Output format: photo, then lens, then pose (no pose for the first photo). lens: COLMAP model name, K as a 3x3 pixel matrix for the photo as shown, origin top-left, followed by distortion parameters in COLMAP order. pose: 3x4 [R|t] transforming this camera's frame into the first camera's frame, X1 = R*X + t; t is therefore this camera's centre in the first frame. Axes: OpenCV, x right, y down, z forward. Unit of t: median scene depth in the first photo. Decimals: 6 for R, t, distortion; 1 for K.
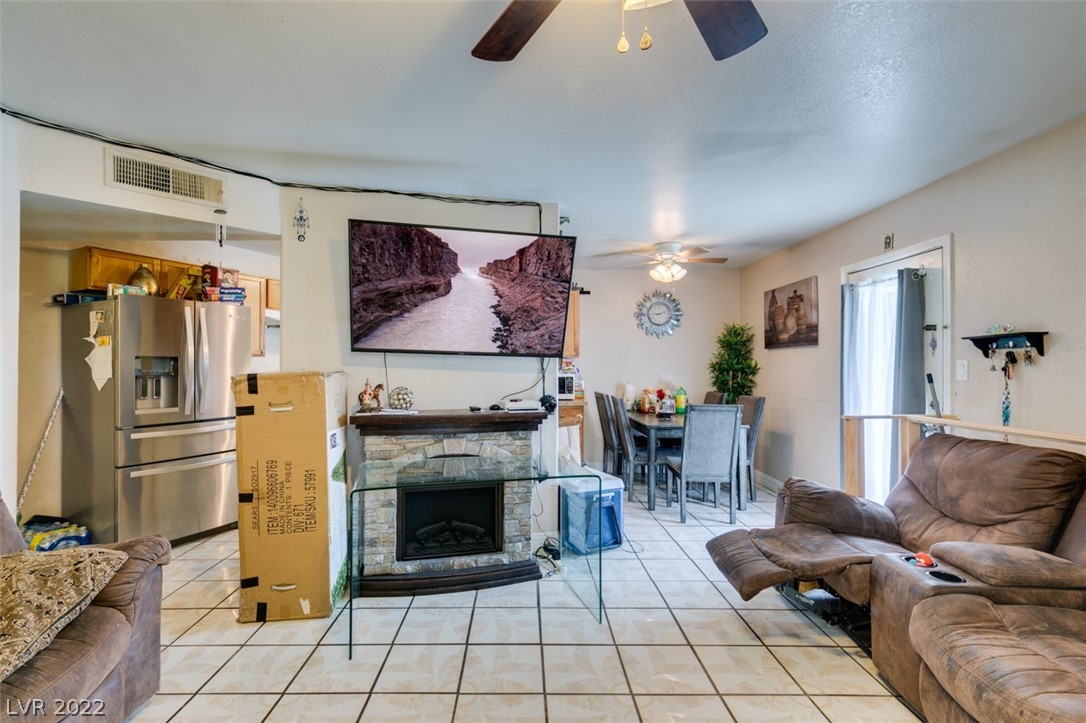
lens RADIAL K [[496.2, 0, 525.3], [0, 496.2, 366.0], [0, 0, 1]] dist [0.006703, -0.005429]
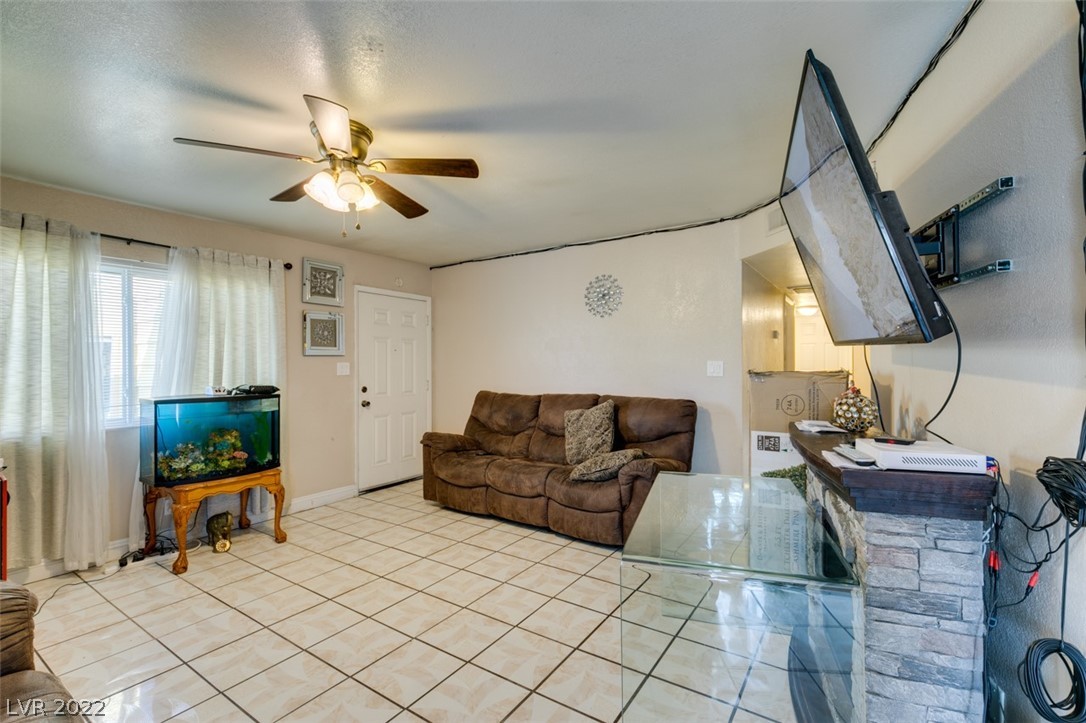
lens RADIAL K [[486.1, 0, 540.2], [0, 486.1, 363.4], [0, 0, 1]] dist [0.006711, -0.001439]
pose [[-0.561284, 0.003293, -0.827617, 0.559530], [0.005535, 0.999985, 0.000225, -0.003374], [0.827605, -0.004455, -0.561293, 1.037619]]
